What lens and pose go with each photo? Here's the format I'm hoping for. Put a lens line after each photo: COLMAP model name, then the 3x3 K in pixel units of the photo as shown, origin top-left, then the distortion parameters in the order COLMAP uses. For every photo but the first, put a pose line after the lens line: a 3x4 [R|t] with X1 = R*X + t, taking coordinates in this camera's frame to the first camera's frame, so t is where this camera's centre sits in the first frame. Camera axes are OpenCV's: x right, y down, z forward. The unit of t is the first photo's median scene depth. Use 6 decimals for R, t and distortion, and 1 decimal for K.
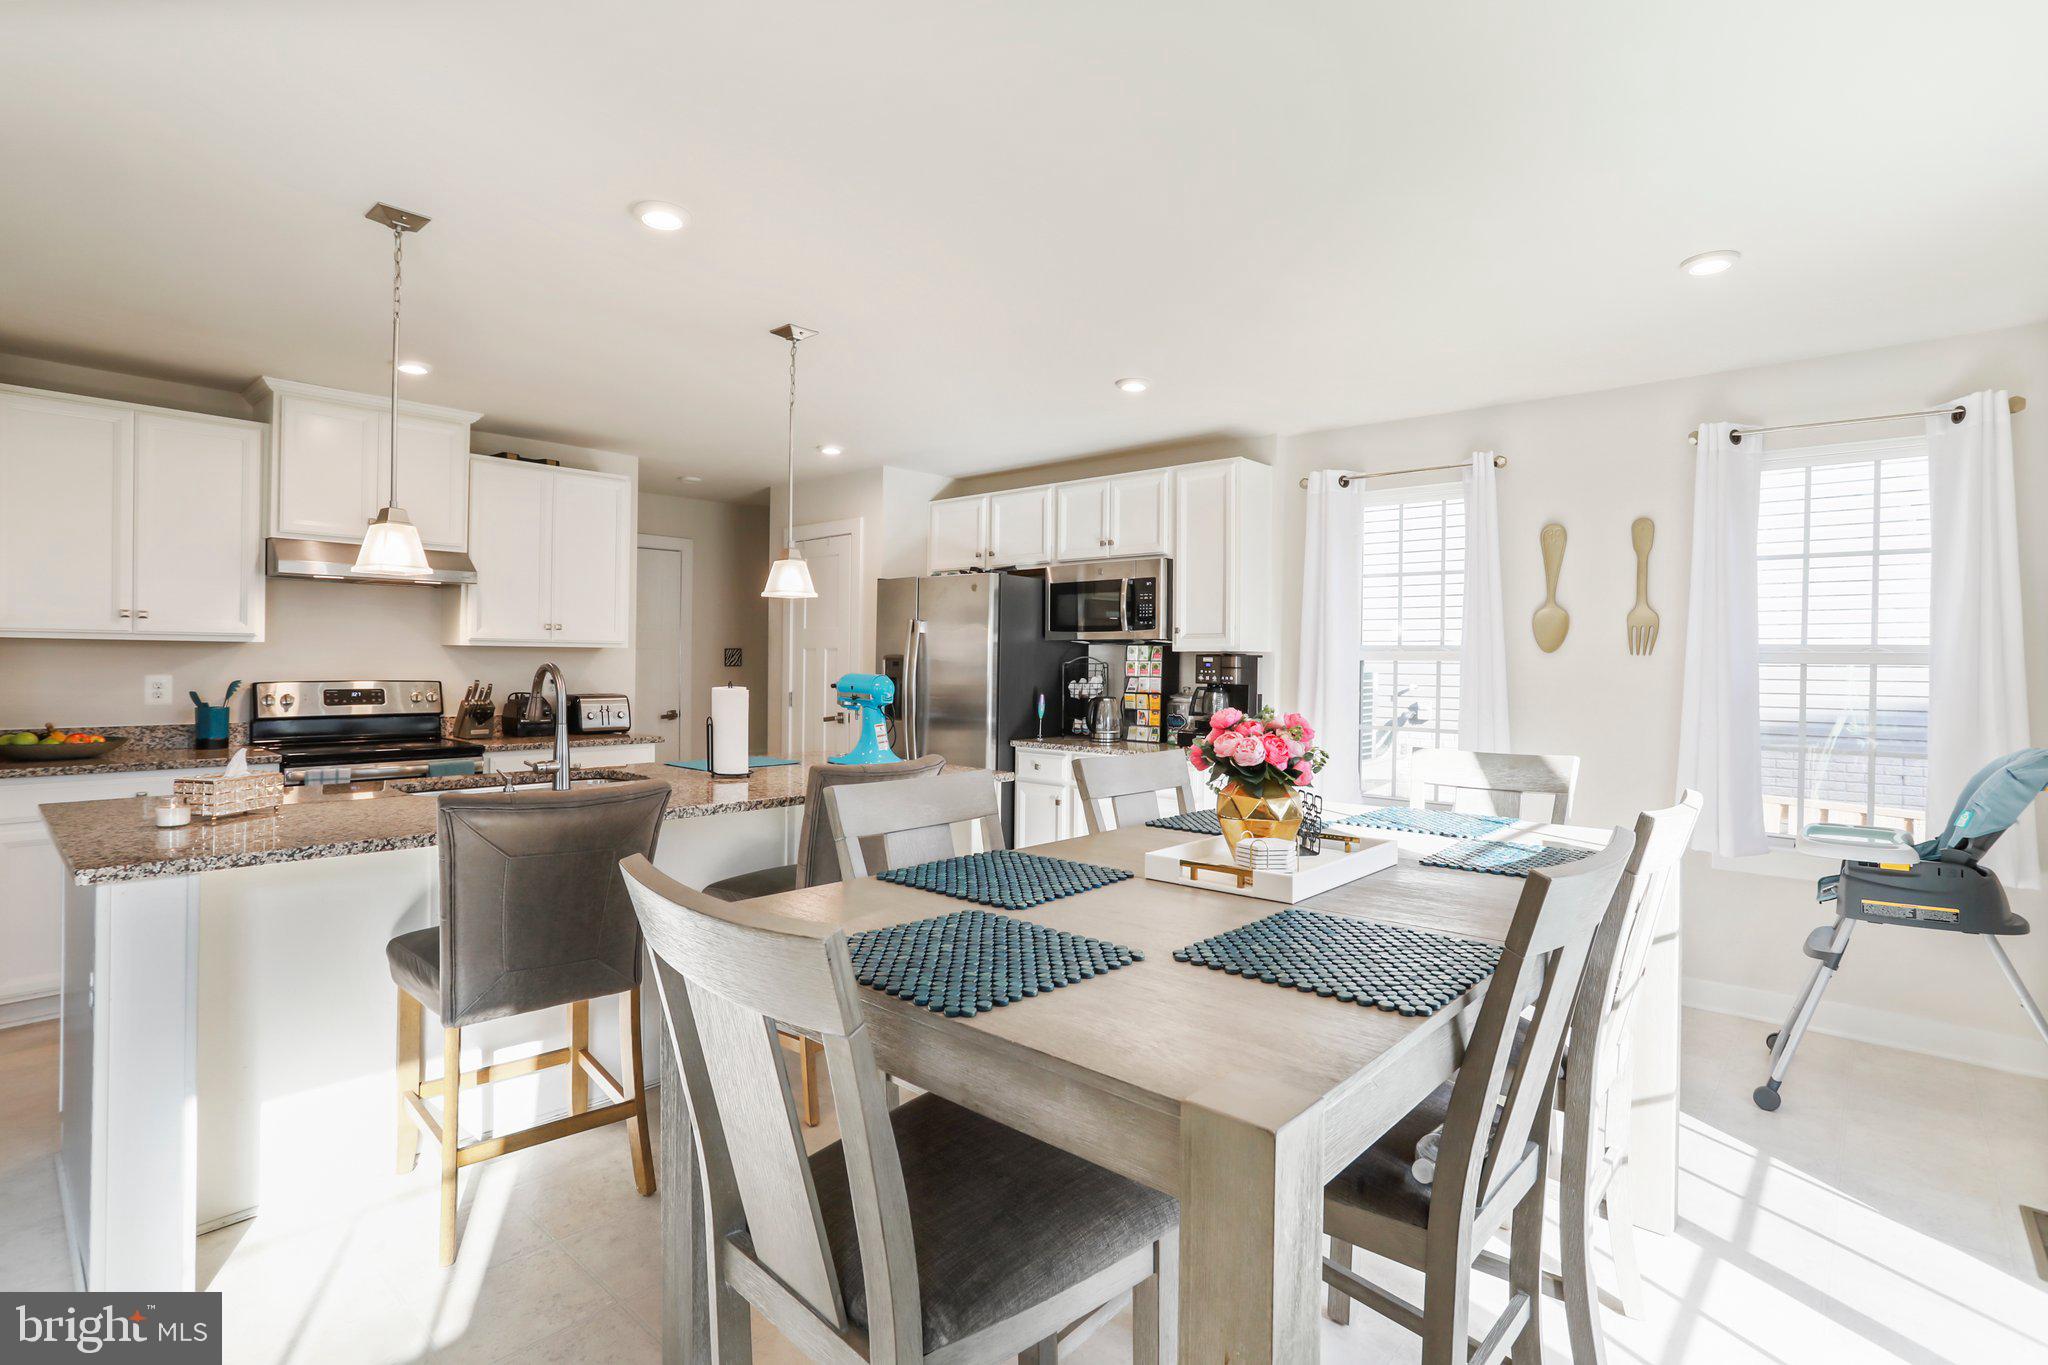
lens RADIAL K [[991.7, 0, 1023.7], [0, 991.7, 659.8], [0, 0, 1]] dist [-0.063863, 0.033408]
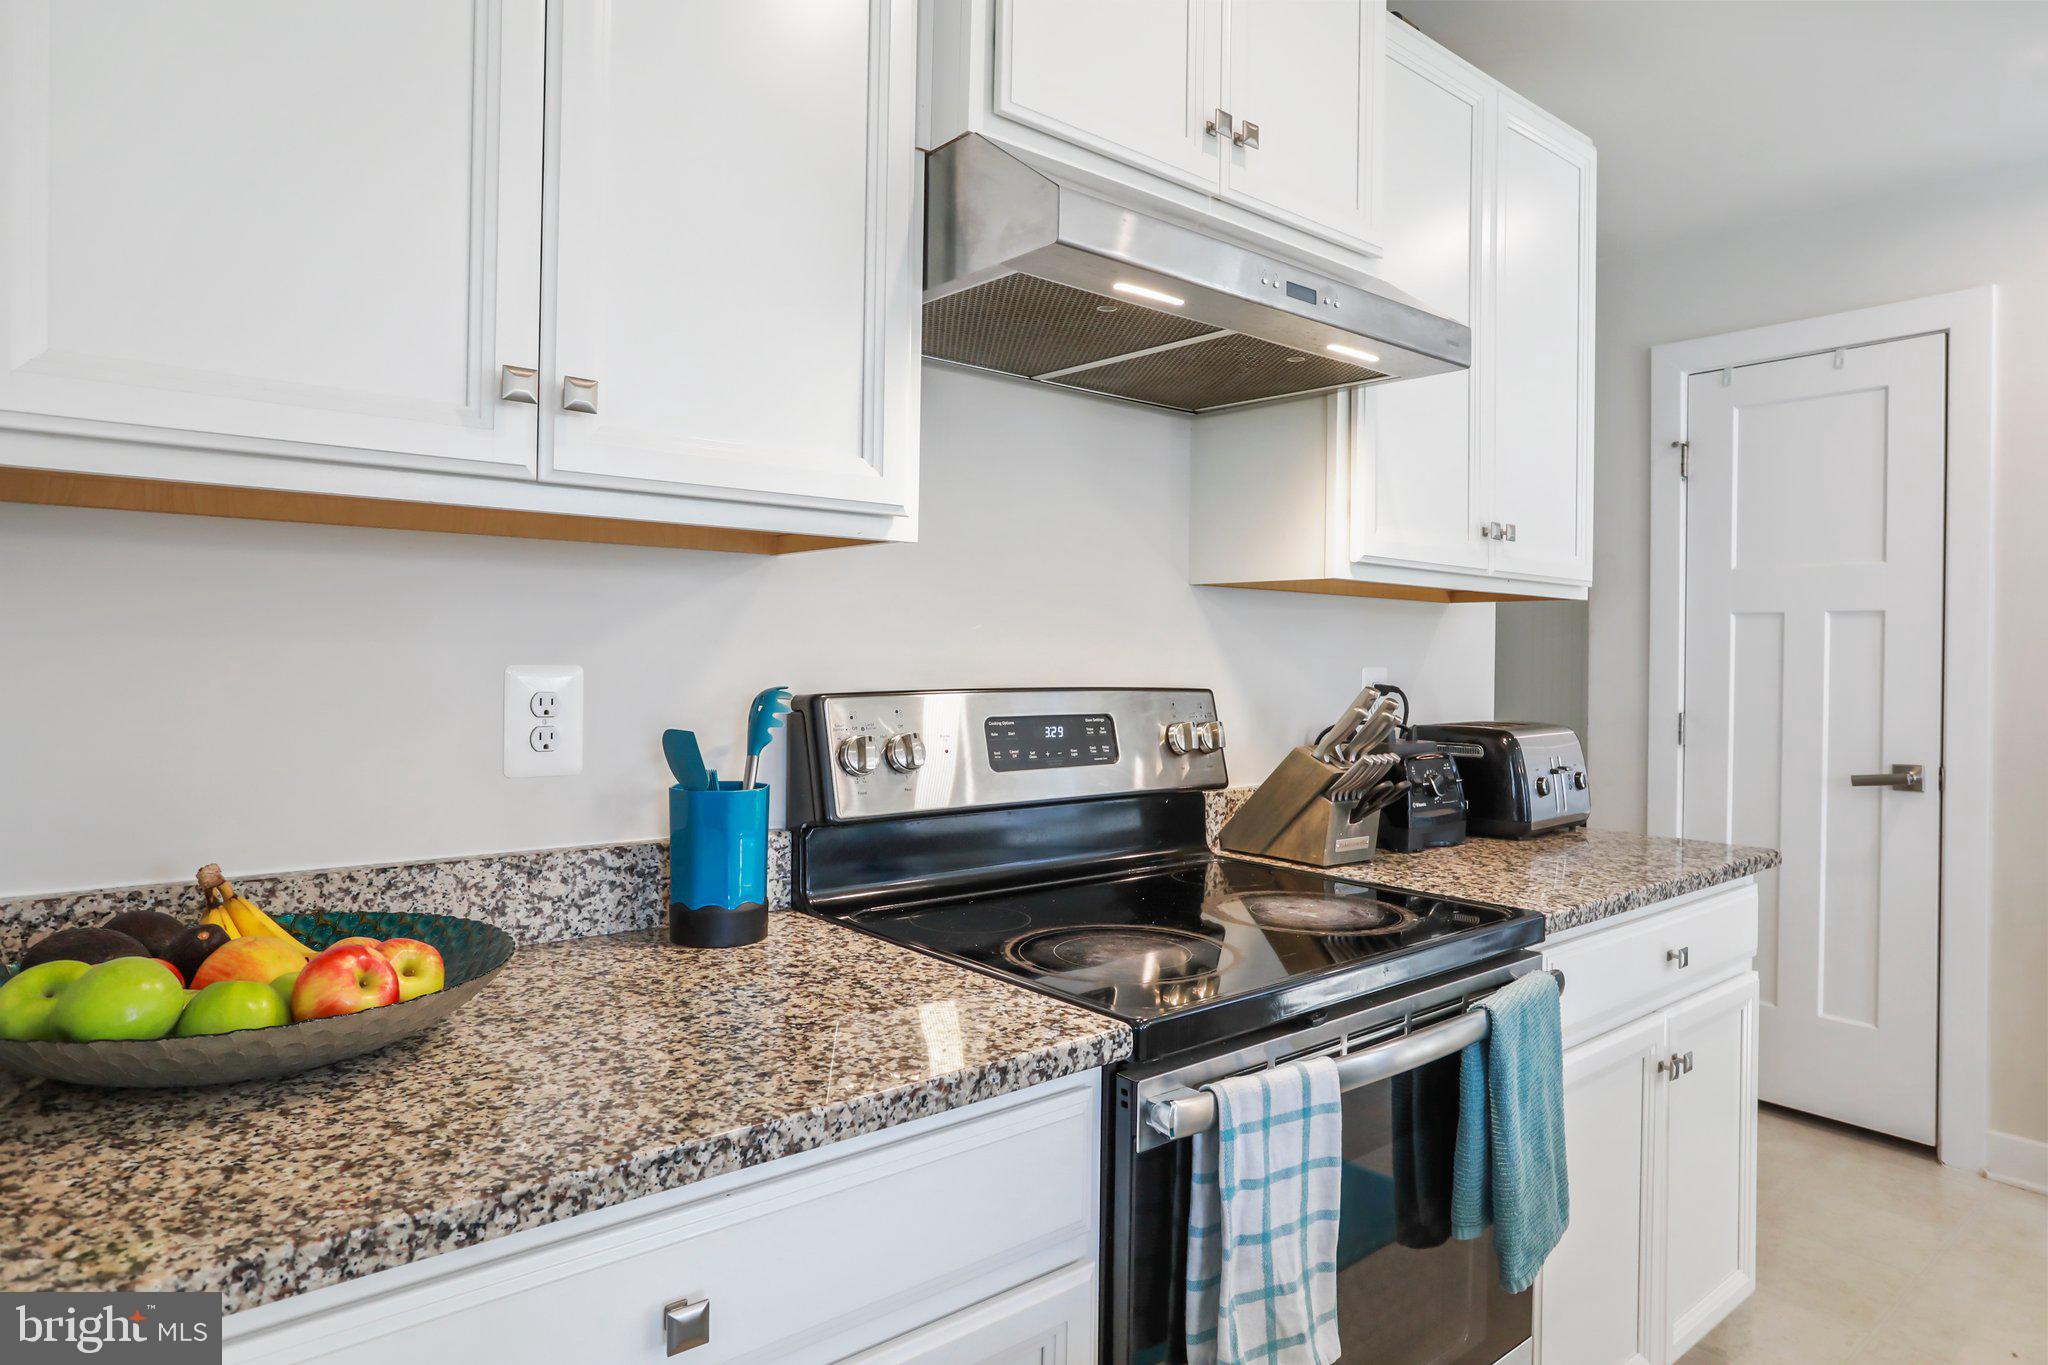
lens RADIAL K [[1197.7, 0, 1024.3], [0, 1197.7, 657.5], [0, 0, 1]] dist [-0.058506, 0.049664]
pose [[0.989406, 0.002456, -0.145154, -0.611019], [-0.002316, 0.999997, 0.001136, 0.010754], [0.145157, -0.000788, 0.989408, 0.586031]]
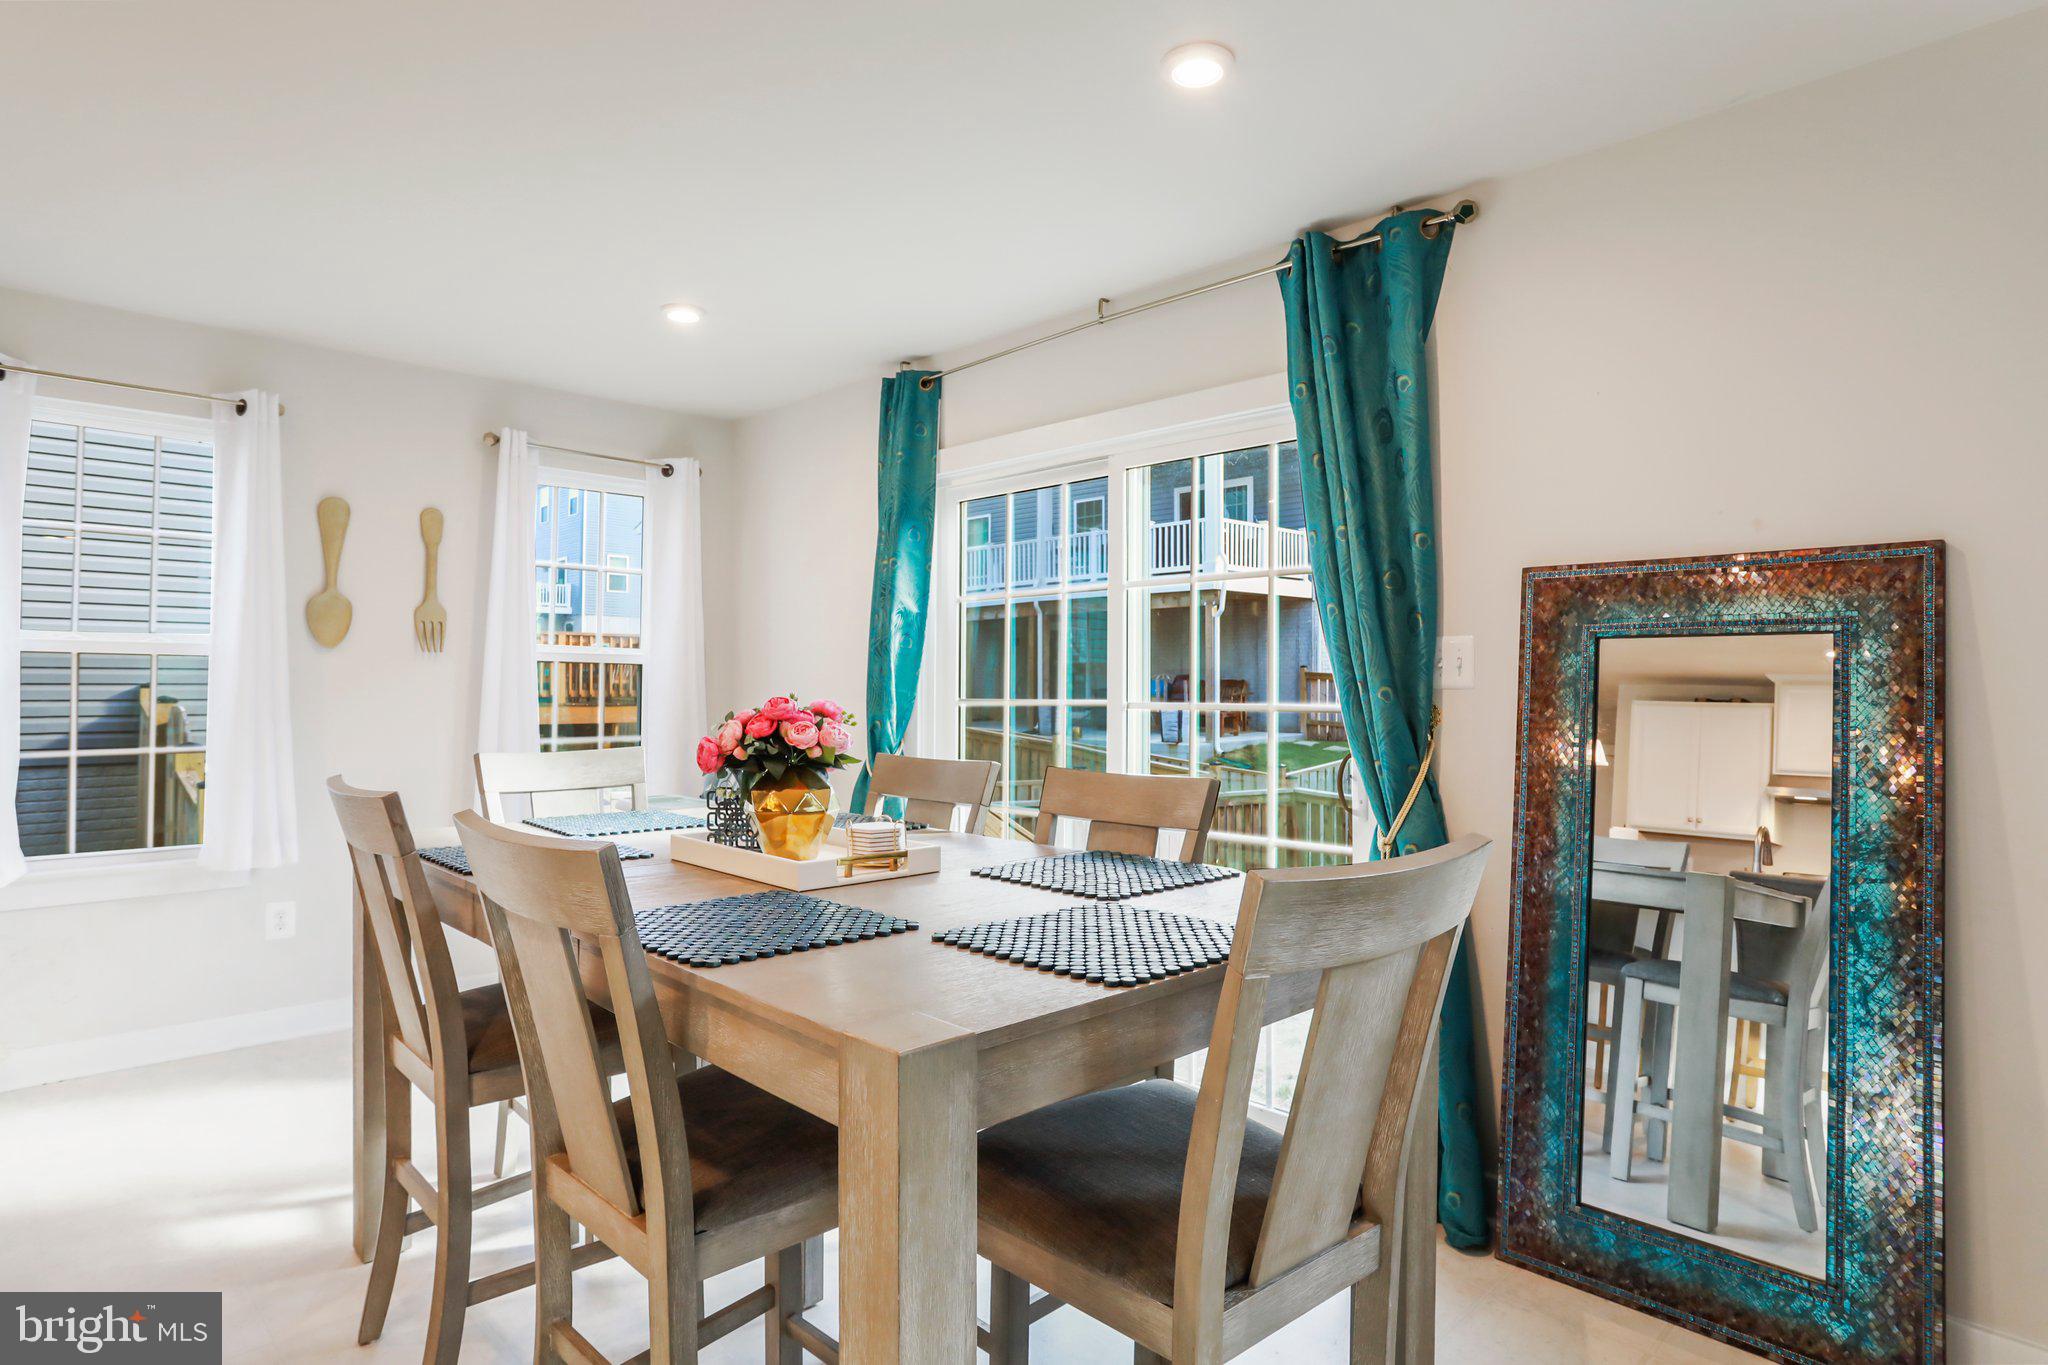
lens RADIAL K [[1115.7, 0, 1020.1], [0, 1115.7, 659.9], [0, 0, 1]] dist [-0.067605, 0.056375]
pose [[0.065709, 0.012090, 0.997766, -0.327164], [-0.005561, 0.999916, -0.011750, 0.010445], [-0.997823, -0.004776, 0.065771, 0.288896]]
